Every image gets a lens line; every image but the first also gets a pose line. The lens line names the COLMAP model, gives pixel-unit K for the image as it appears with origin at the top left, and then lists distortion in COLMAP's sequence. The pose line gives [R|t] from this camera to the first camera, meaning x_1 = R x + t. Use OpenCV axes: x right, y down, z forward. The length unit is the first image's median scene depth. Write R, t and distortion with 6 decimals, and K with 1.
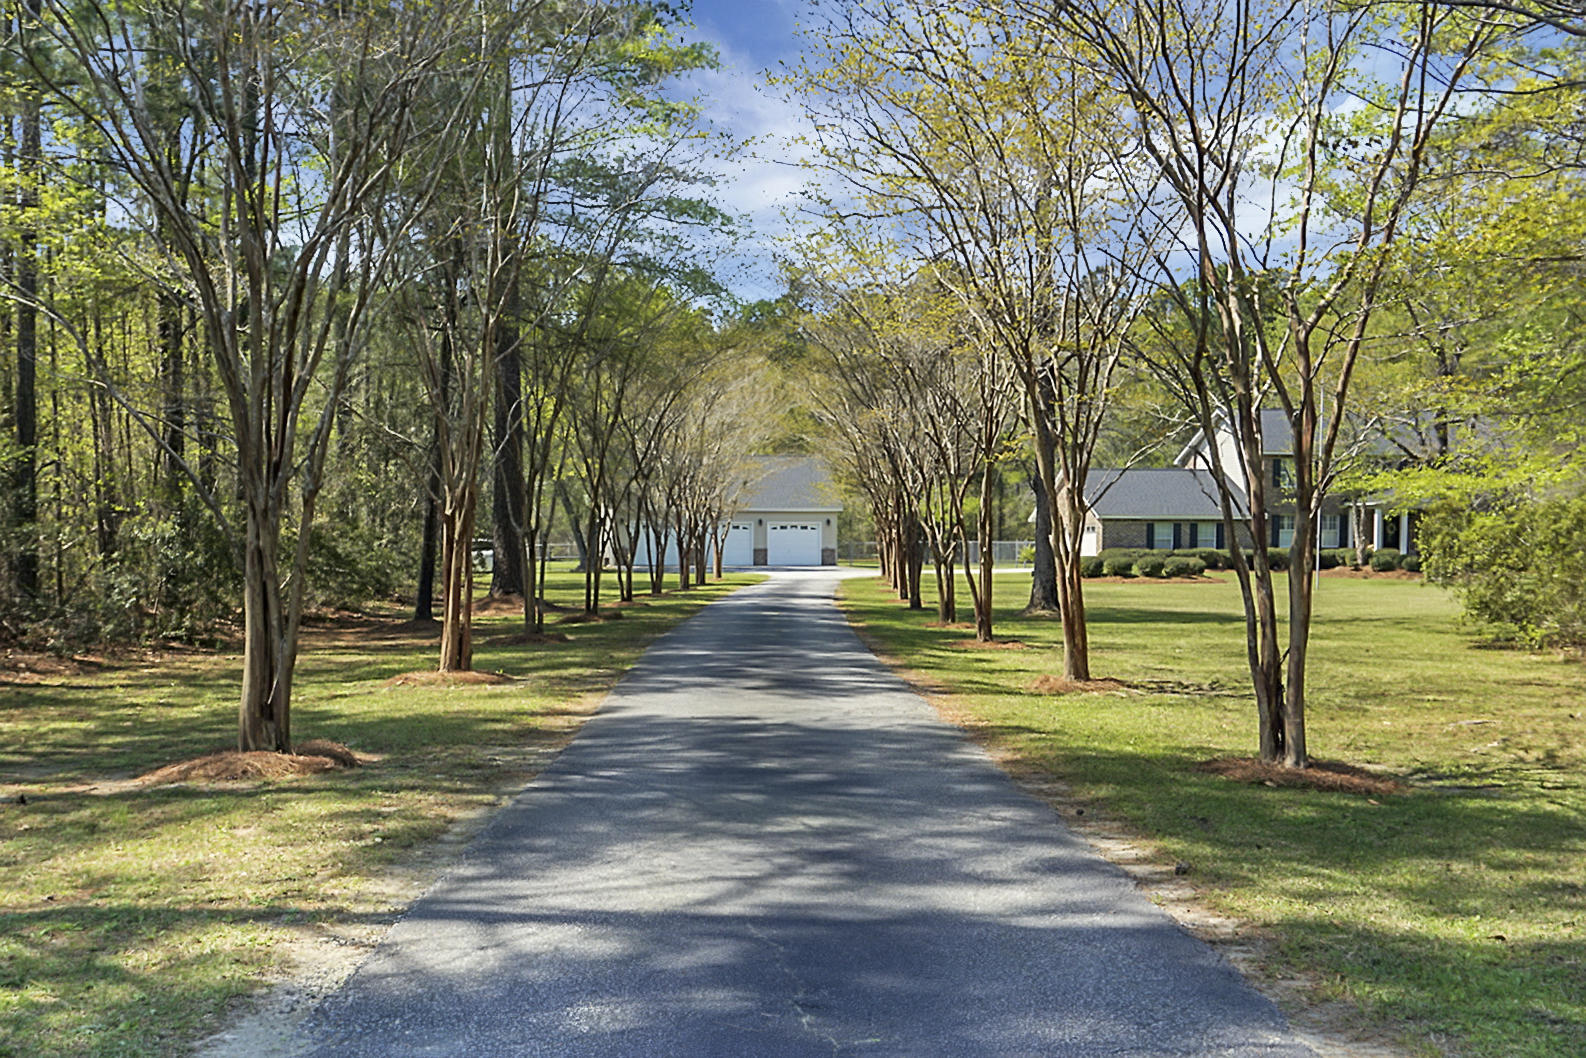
lens RADIAL K [[1837.8, 0, 793.4], [0, 1837.8, 530.3], [0, 0, 1]] dist [0.022916, 0.000000]
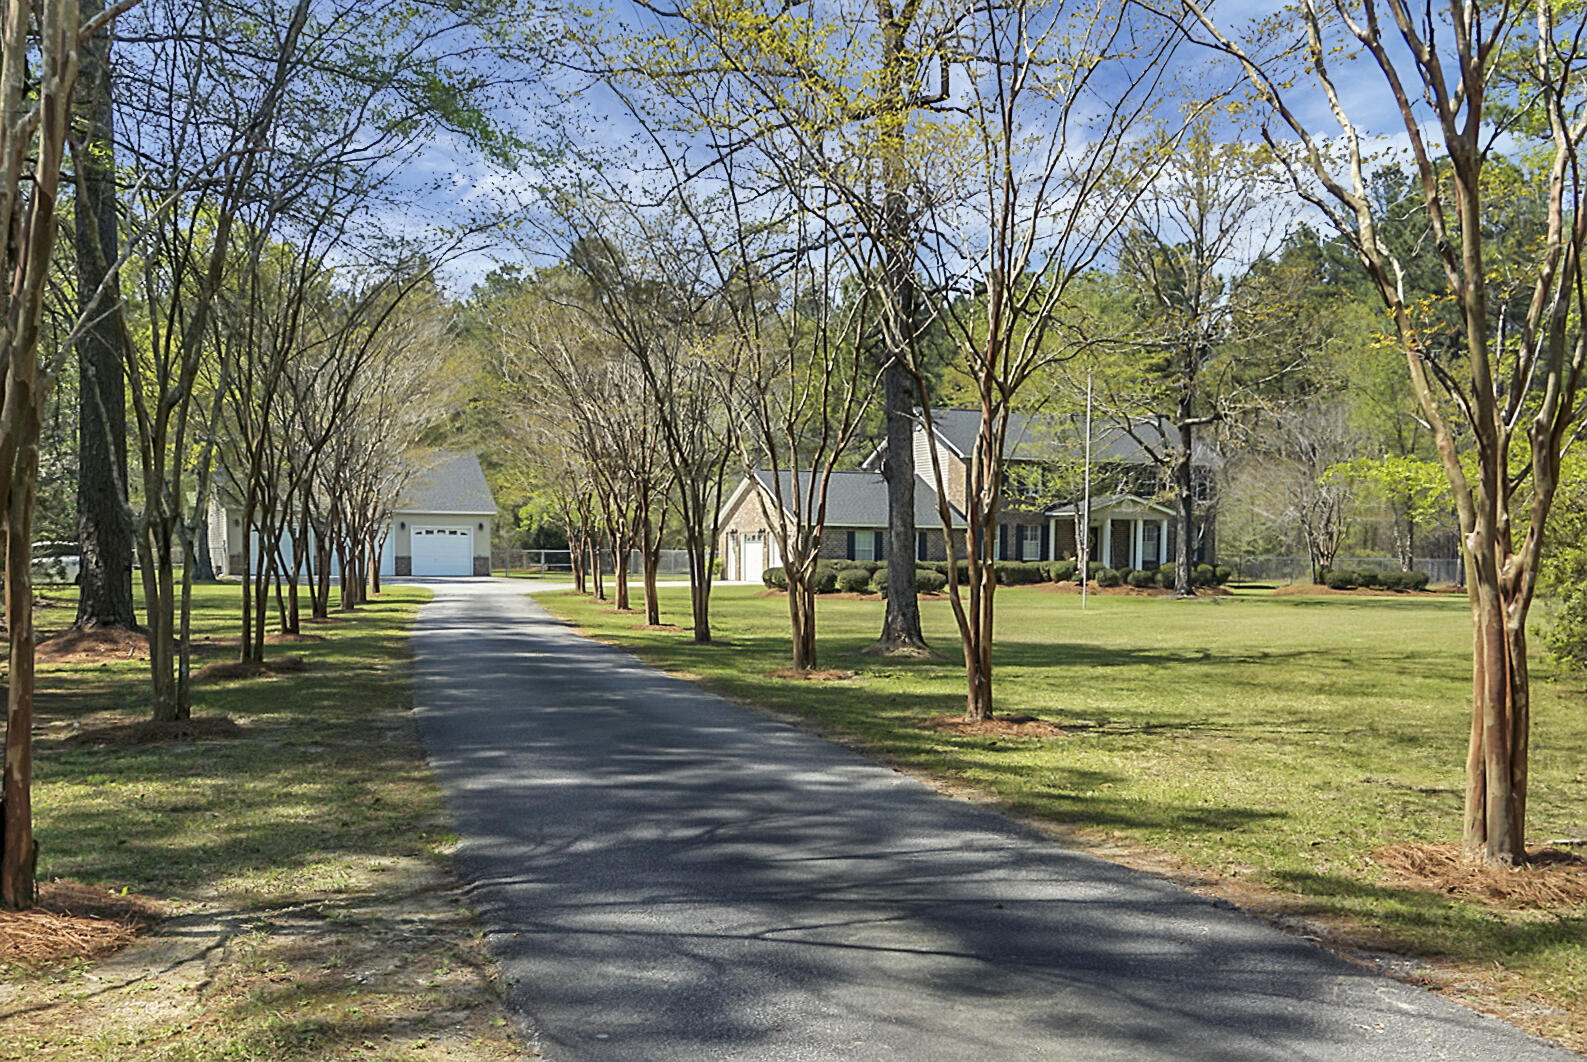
lens RADIAL K [[1839.0, 0, 792.4], [0, 1839.0, 530.5], [0, 0, 1]] dist [0.022916, 0.000000]
pose [[0.977800, 0.011449, 0.209226, -0.029210], [-0.010433, 0.999928, -0.005957, 0.001607], [-0.209279, 0.003641, 0.977849, 0.166164]]
